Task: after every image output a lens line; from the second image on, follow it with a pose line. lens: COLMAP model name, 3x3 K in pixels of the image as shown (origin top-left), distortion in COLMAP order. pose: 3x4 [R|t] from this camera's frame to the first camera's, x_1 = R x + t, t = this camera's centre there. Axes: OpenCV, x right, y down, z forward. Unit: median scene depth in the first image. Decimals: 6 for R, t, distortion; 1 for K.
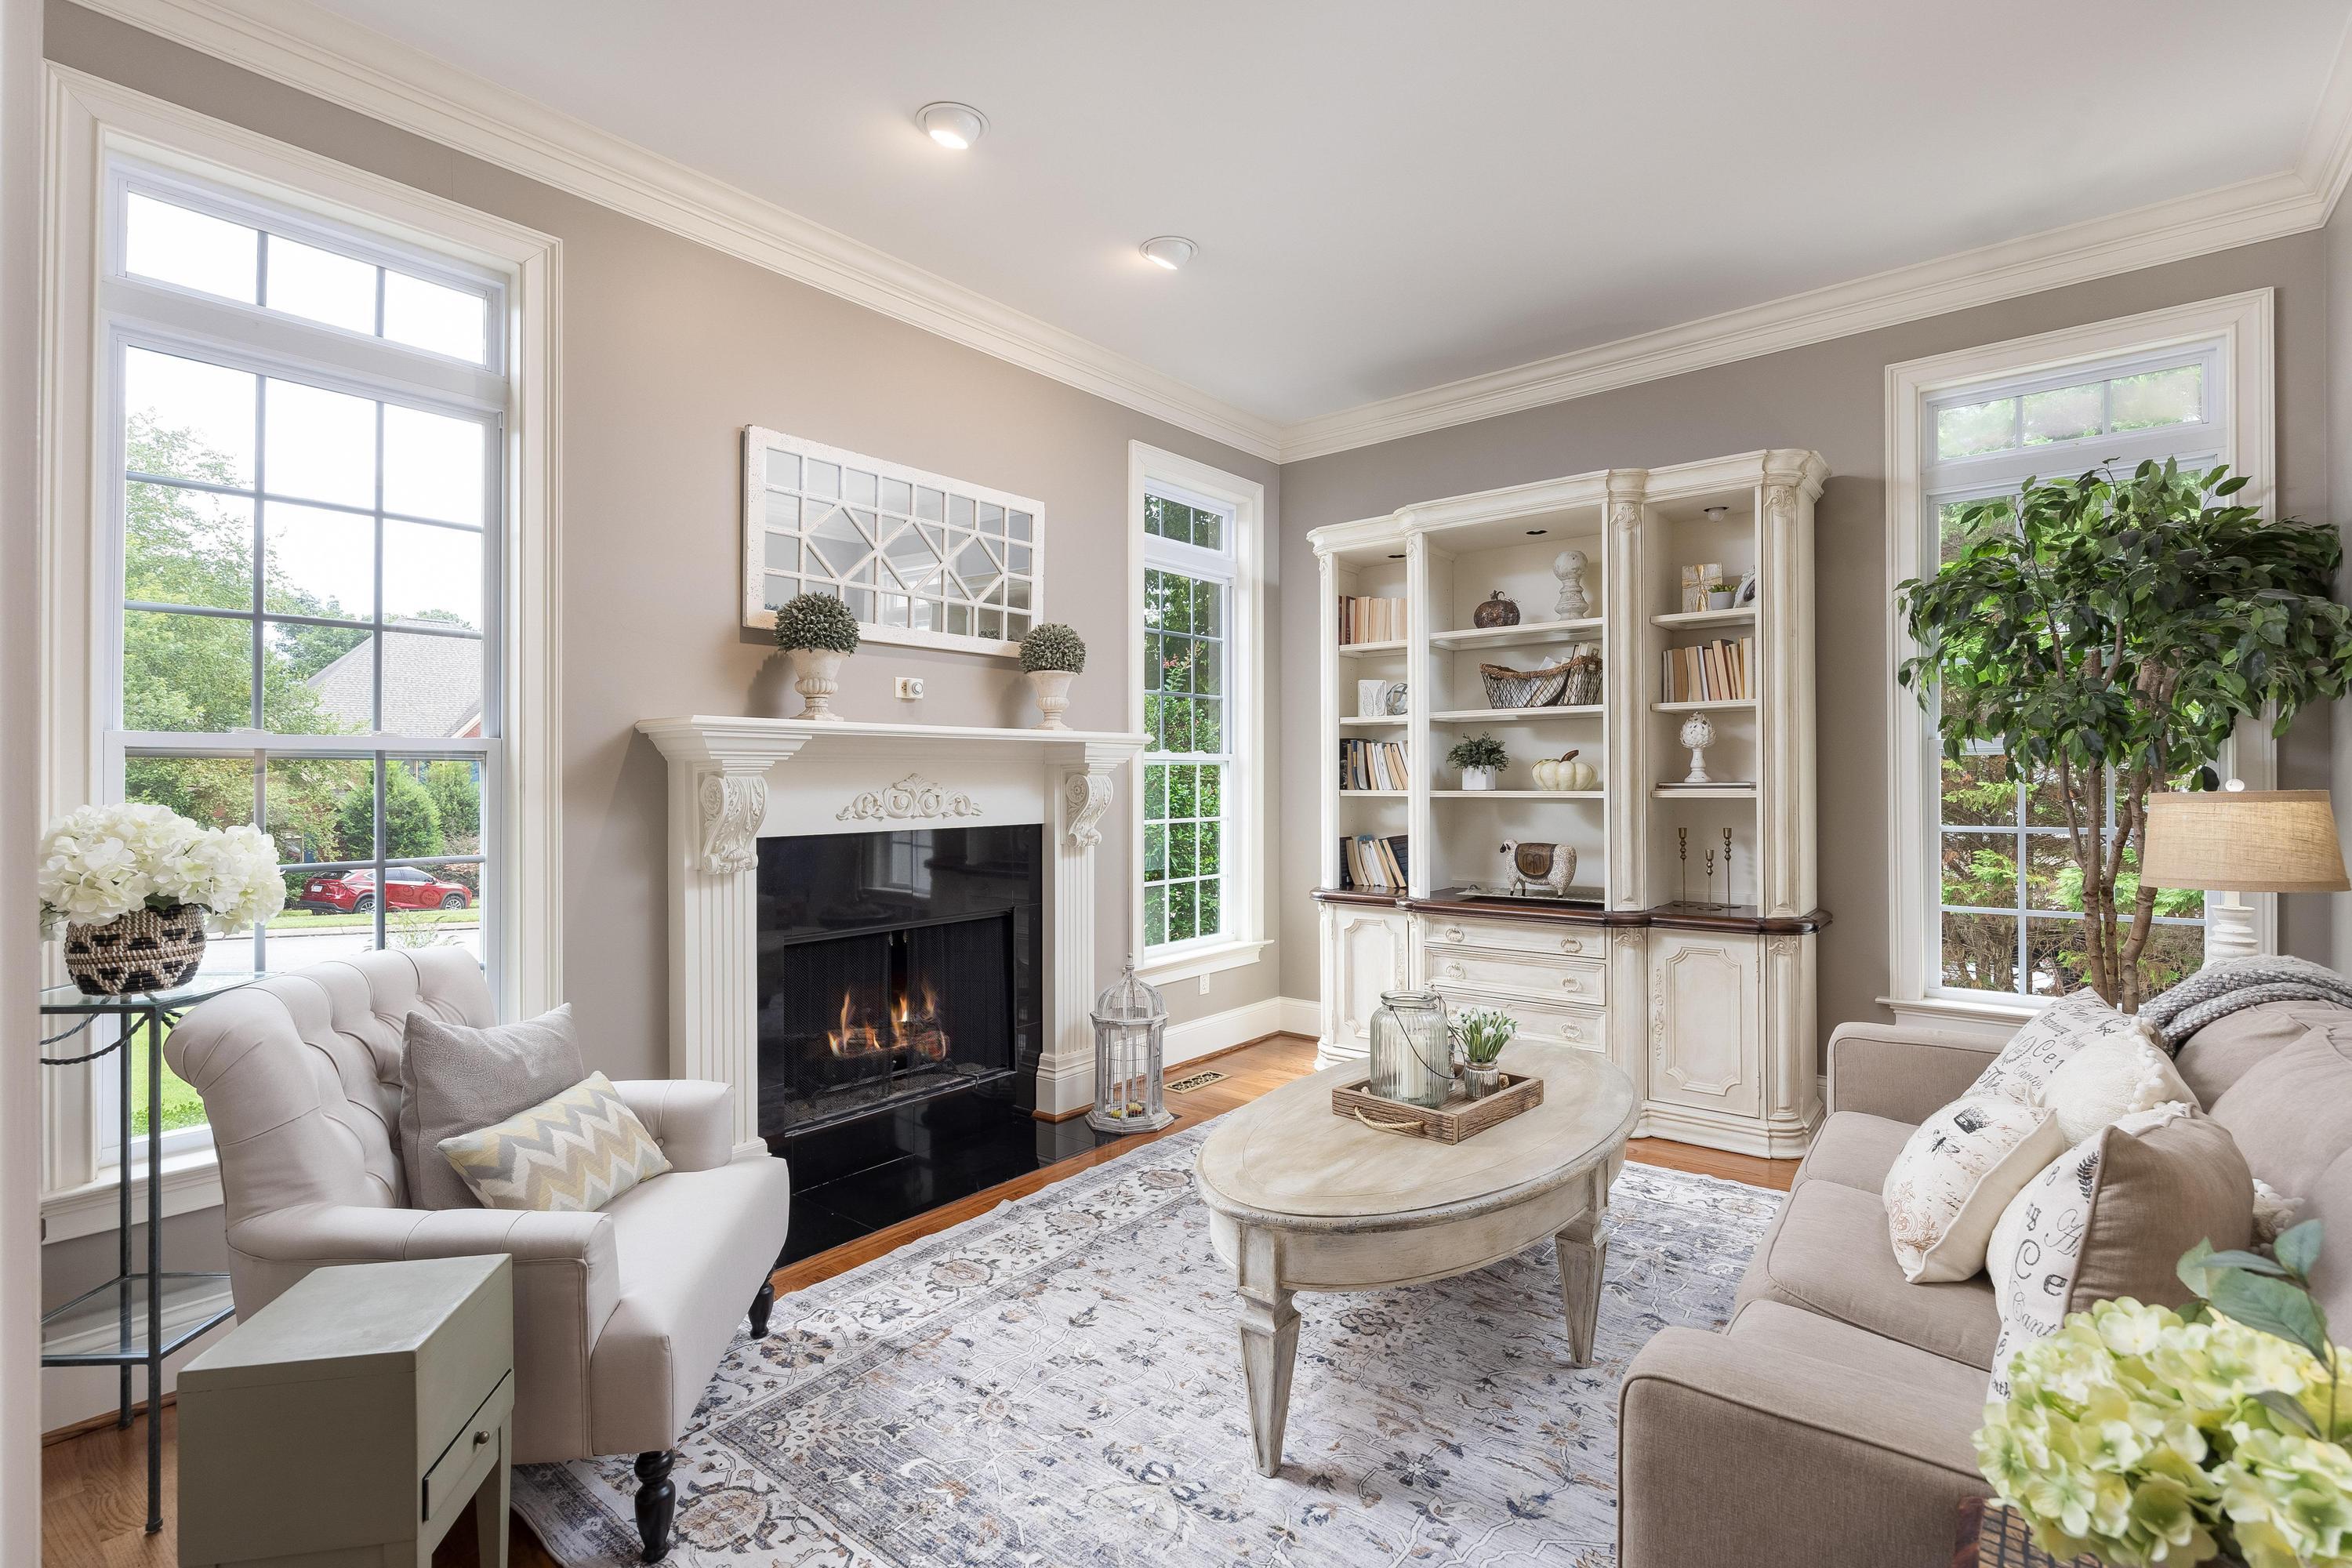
lens RADIAL K [[1134.7, 0, 1179.5], [0, 1134.7, 788.5], [0, 0, 1]] dist [-0.006558, -0.000070]
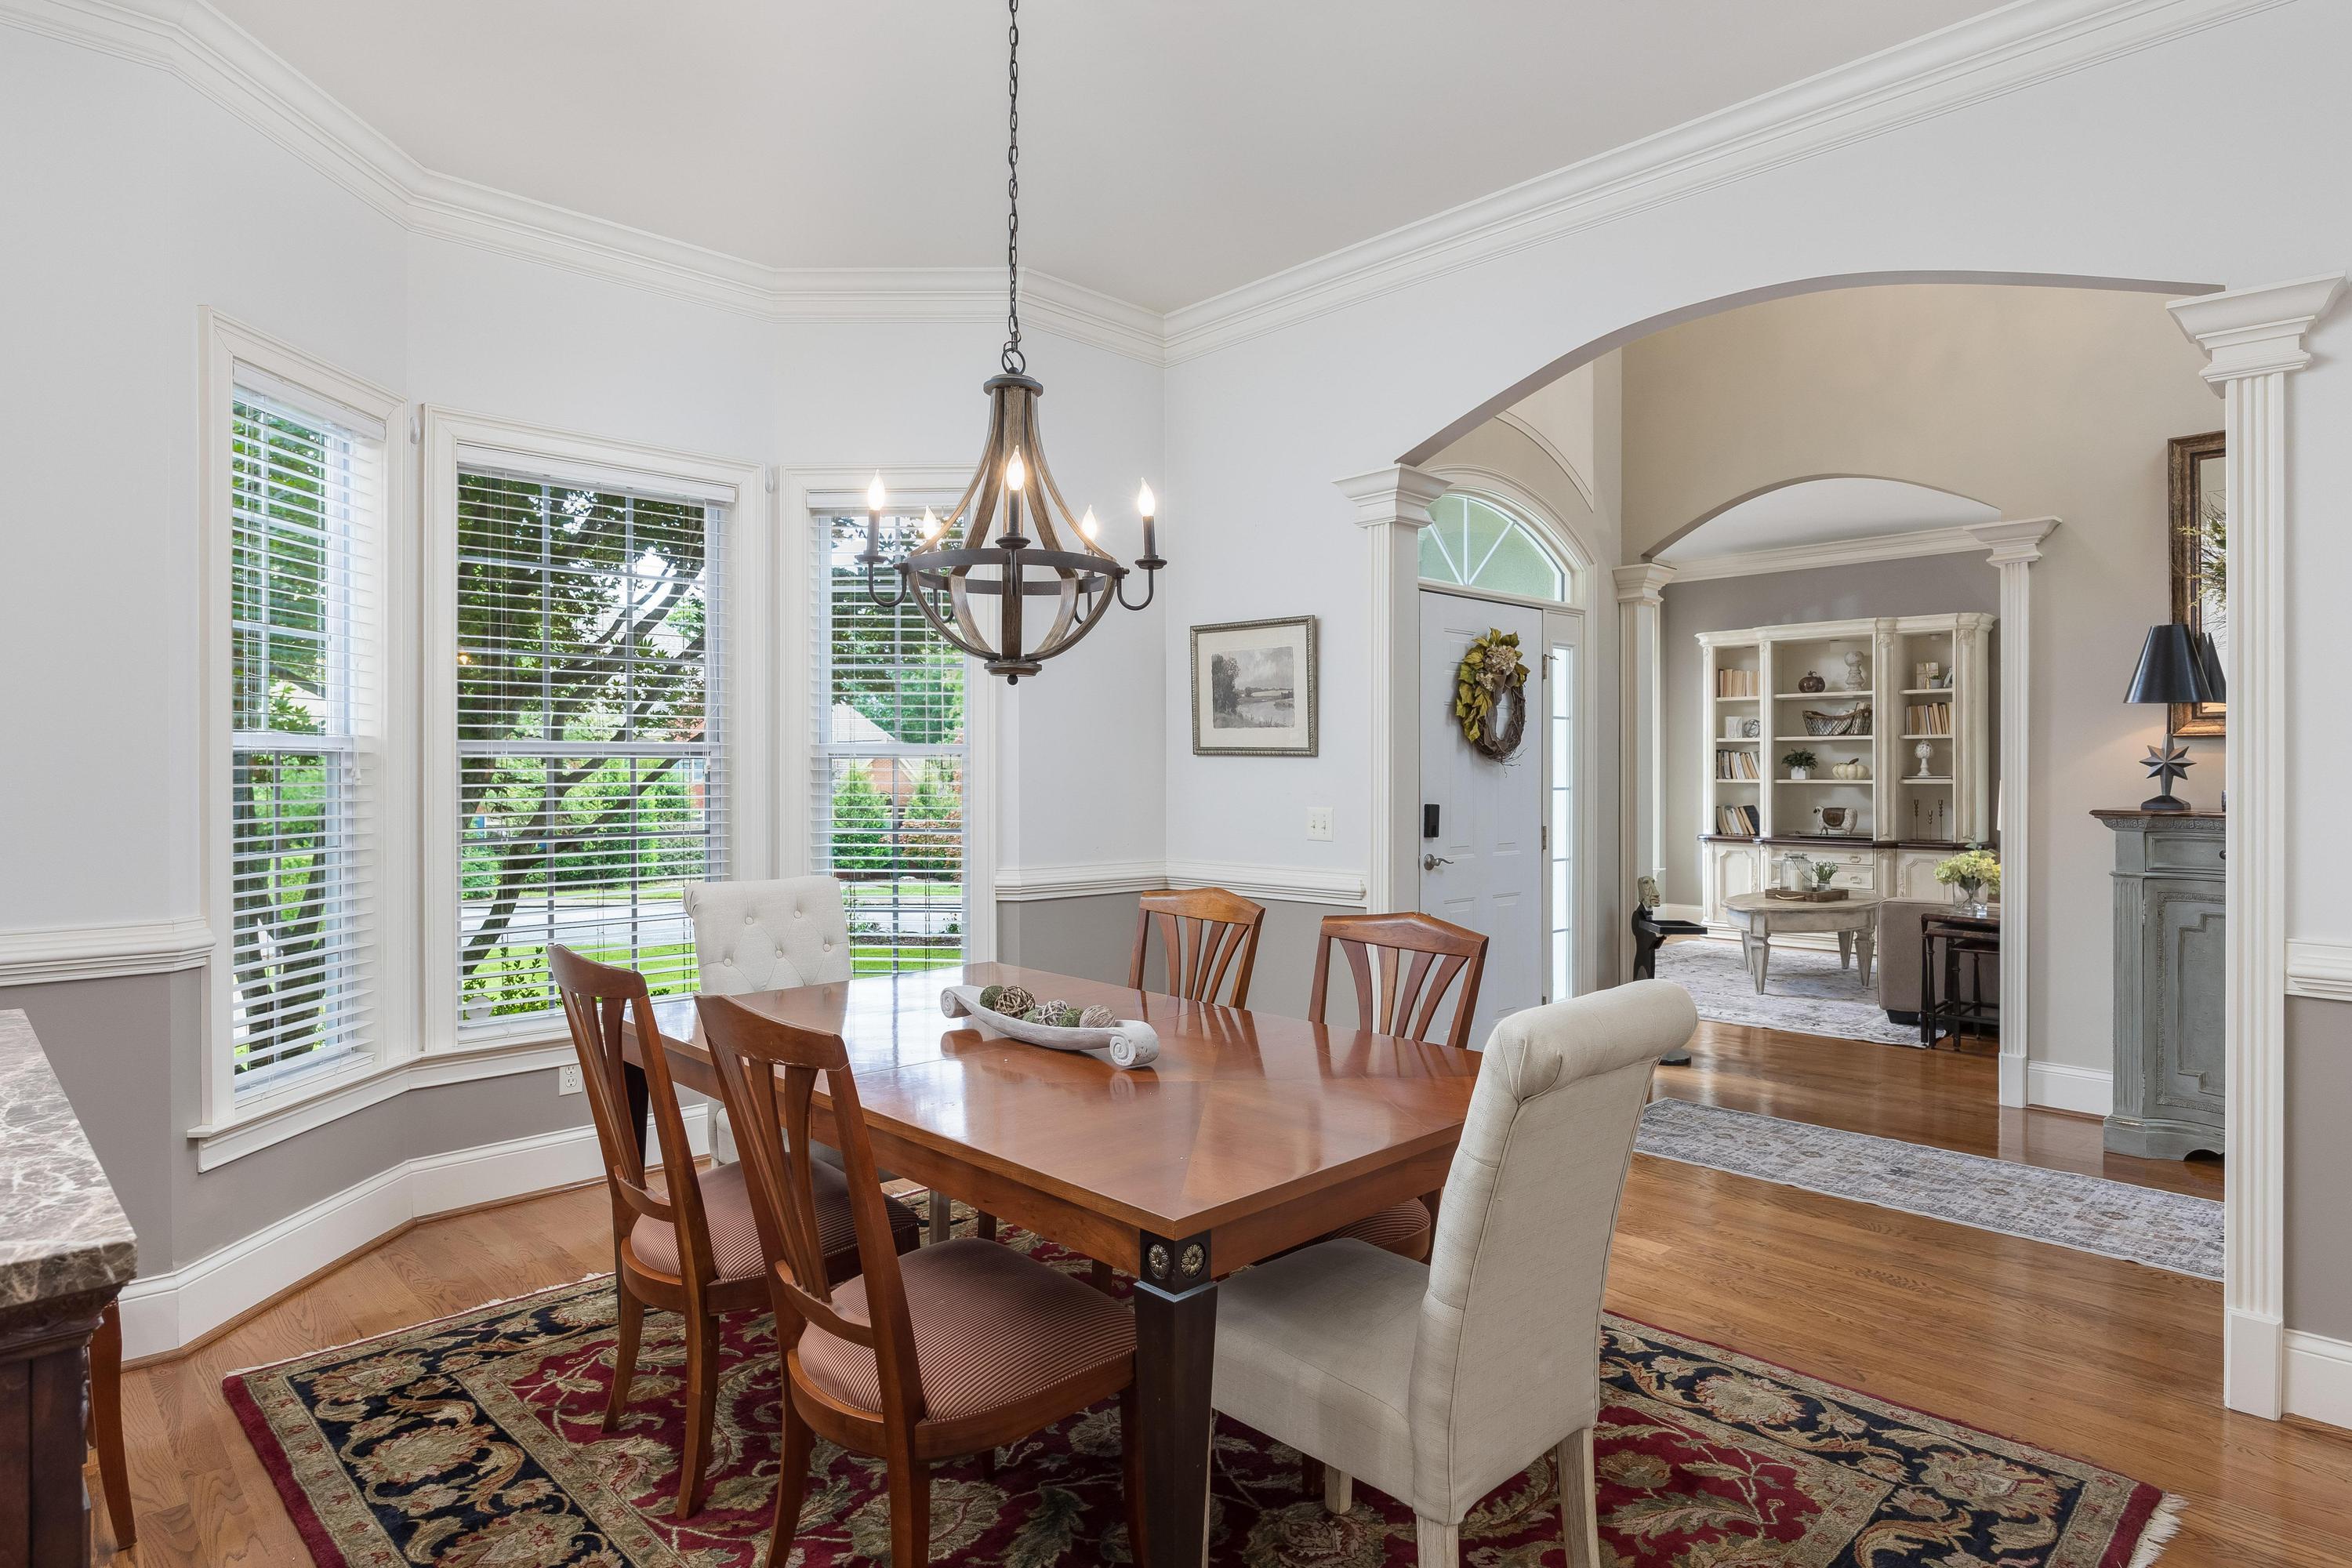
lens RADIAL K [[1345.1, 0, 1163.1], [0, 1345.1, 778.0], [0, 0, 1]] dist [-0.002339, 0.001222]
pose [[0.992081, 0.005782, -0.125467, -0.512886], [-0.005987, 0.999981, -0.001259, 0.008263], [0.125457, 0.002000, 0.992097, -1.357507]]
